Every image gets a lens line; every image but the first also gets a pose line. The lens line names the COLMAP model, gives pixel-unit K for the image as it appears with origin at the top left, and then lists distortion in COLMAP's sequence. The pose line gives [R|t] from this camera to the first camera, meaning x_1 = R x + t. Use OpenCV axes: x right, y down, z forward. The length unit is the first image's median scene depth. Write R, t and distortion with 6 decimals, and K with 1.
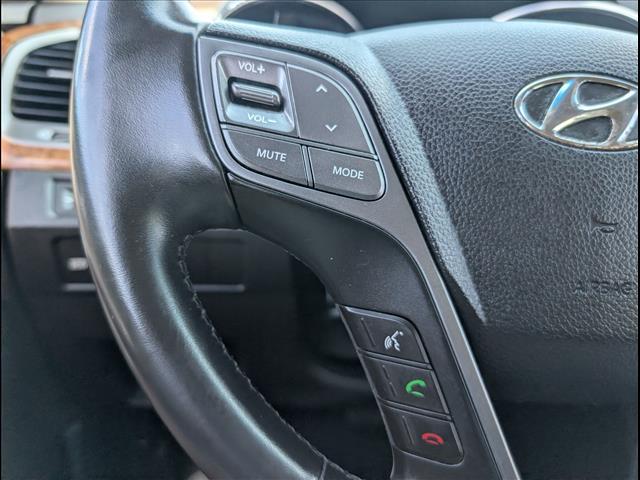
lens RADIAL K [[482.9, 0, 320.0], [0, 482.9, 240.0], [0, 0, 1]] dist [-0.004543, -0.001240]
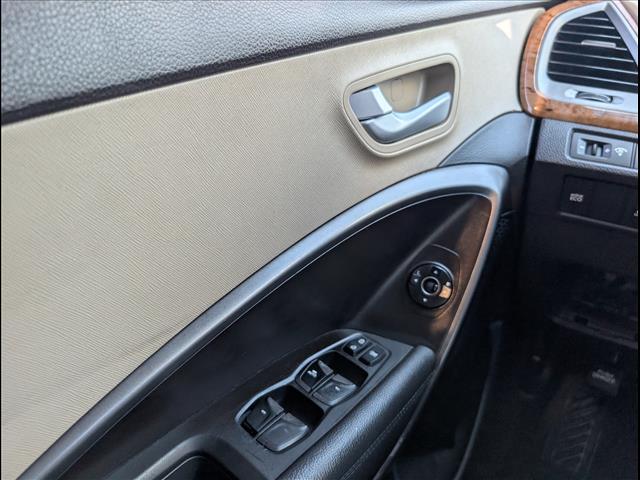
lens RADIAL K [[482.9, 0, 320.0], [0, 482.9, 240.0], [0, 0, 1]] dist [-0.004543, -0.001240]
pose [[0.747076, 0.249215, -0.616254, -0.172314], [-0.191056, 0.968446, 0.160028, 0.078864], [0.636690, -0.001815, 0.771117, -0.395336]]
